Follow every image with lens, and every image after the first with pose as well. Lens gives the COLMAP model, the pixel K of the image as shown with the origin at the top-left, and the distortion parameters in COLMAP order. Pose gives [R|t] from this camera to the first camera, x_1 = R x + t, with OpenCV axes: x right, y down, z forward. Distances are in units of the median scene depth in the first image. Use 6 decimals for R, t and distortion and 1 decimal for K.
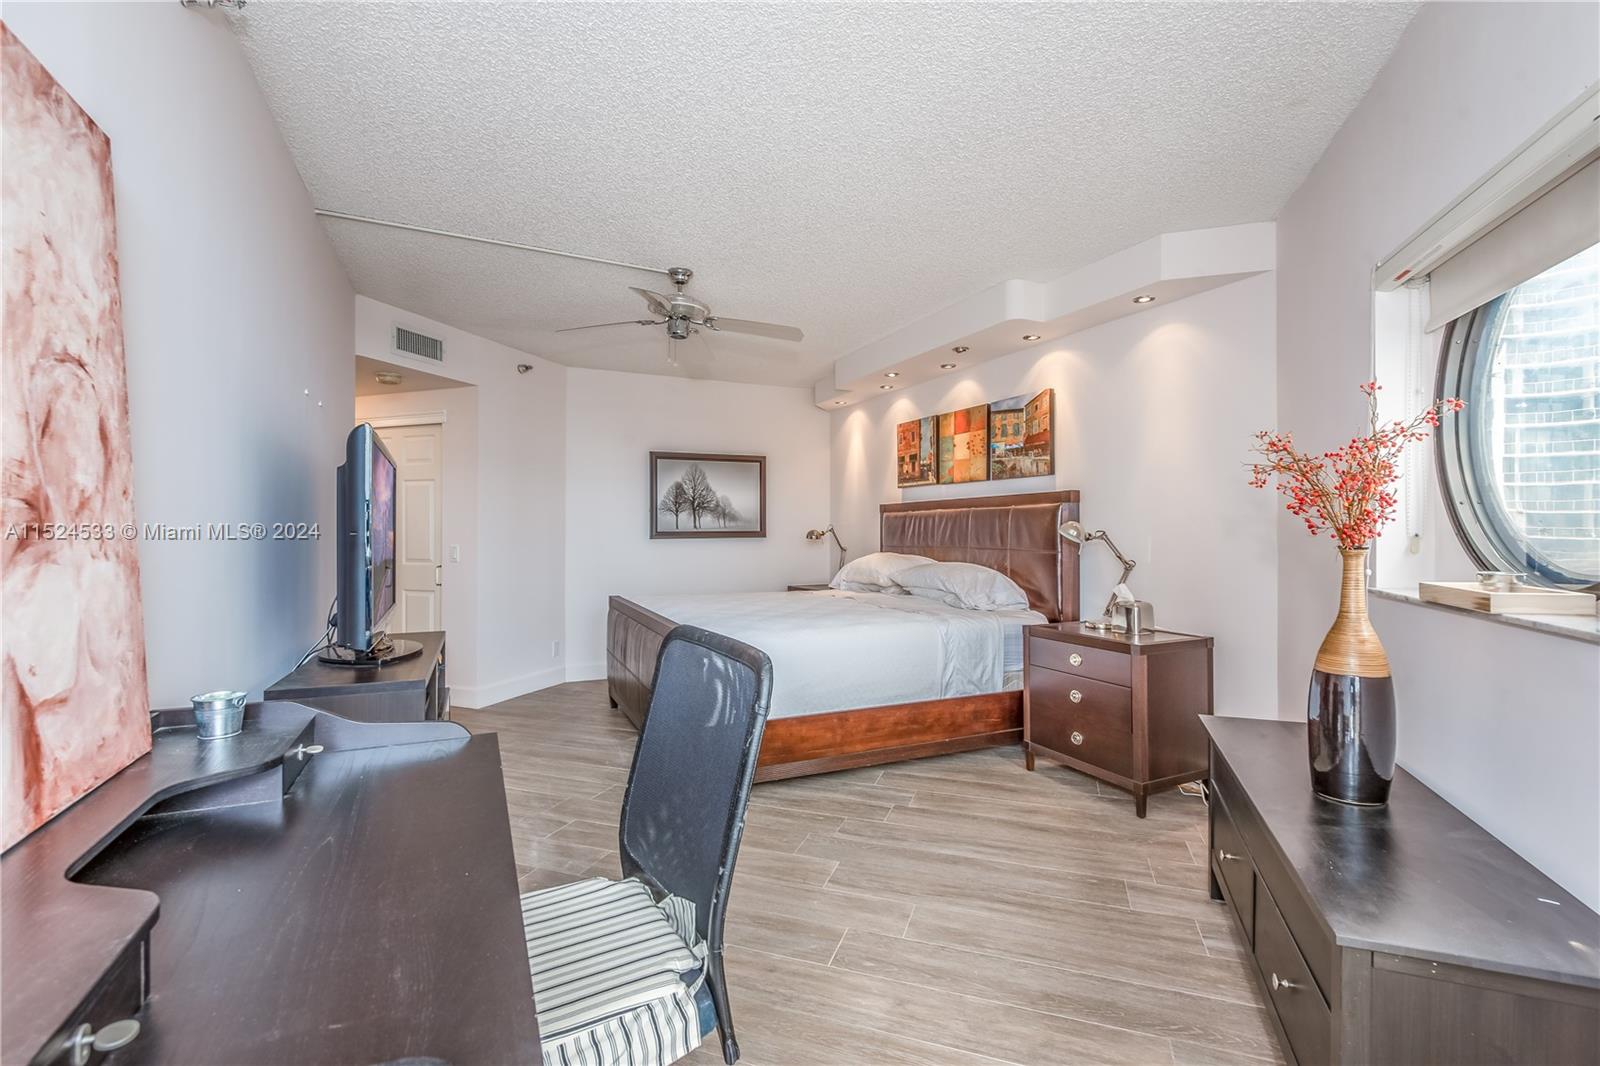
lens RADIAL K [[692.4, 0, 798.7], [0, 692.4, 522.4], [0, 0, 1]] dist [0.001019, -0.000061]
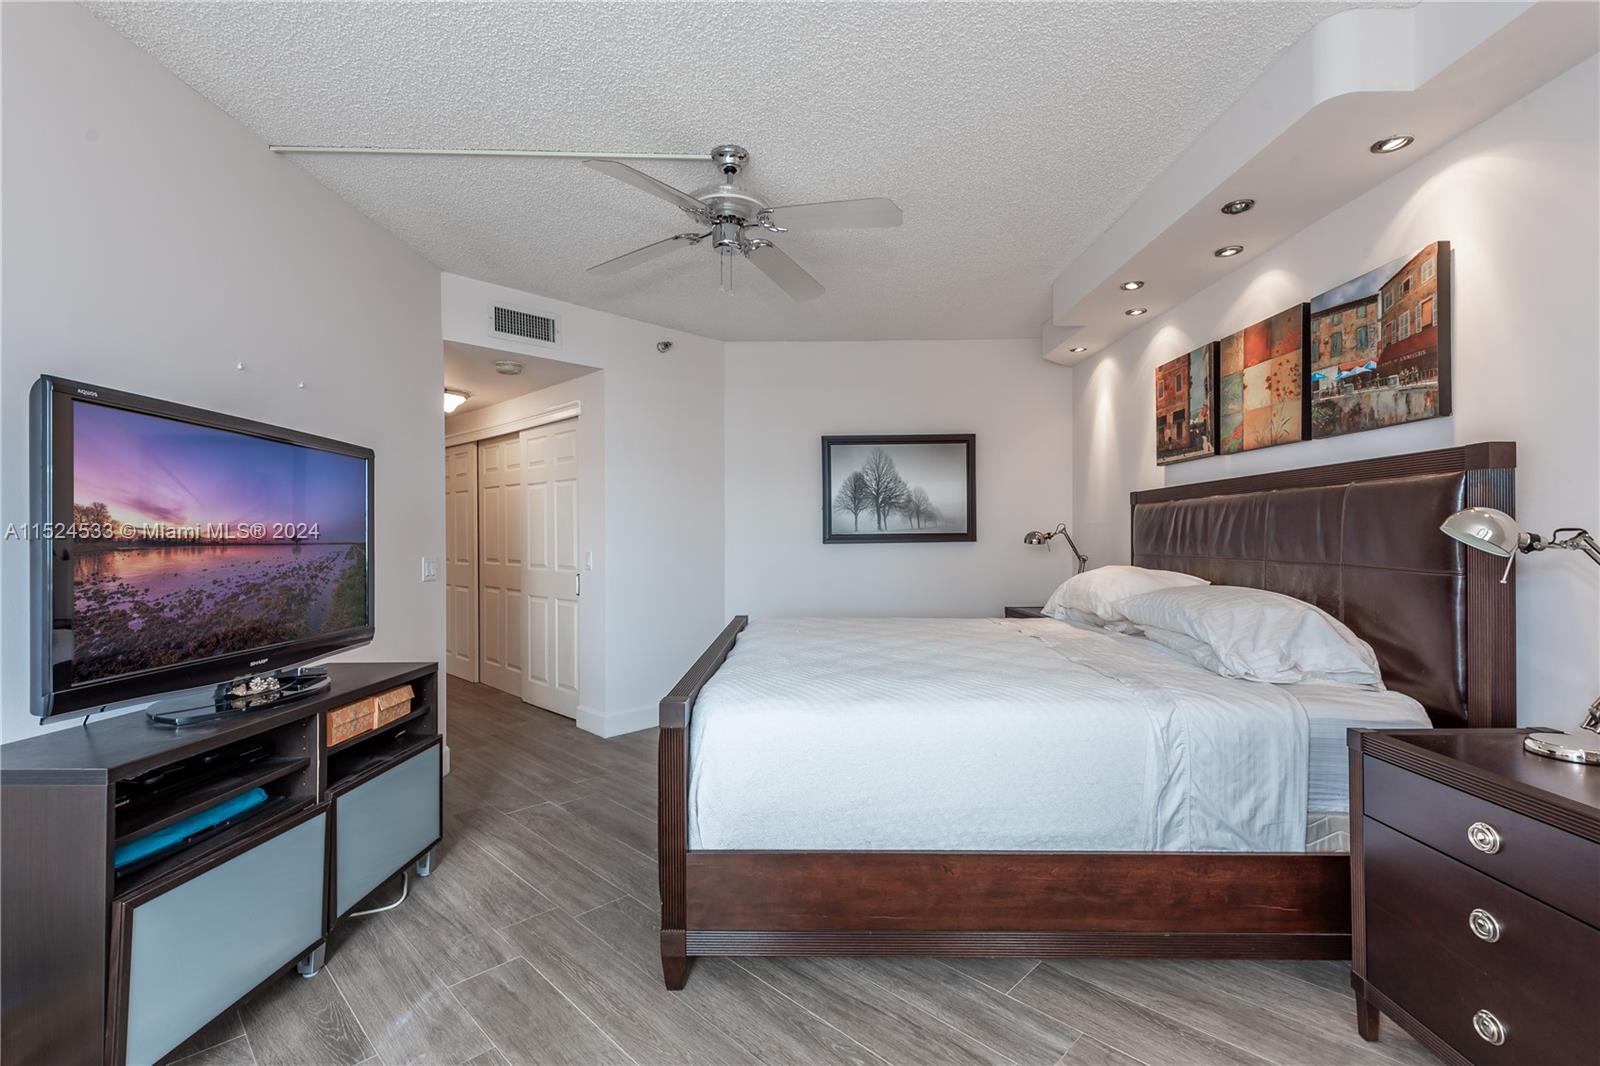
lens RADIAL K [[703.8, 0, 801.7], [0, 703.8, 535.7], [0, 0, 1]] dist [0.002015, -0.000417]
pose [[0.906317, -0.004504, -0.422574, 0.145600], [0.010987, 0.999856, 0.012907, 0.004735], [0.422455, -0.016341, 0.906237, 0.313068]]
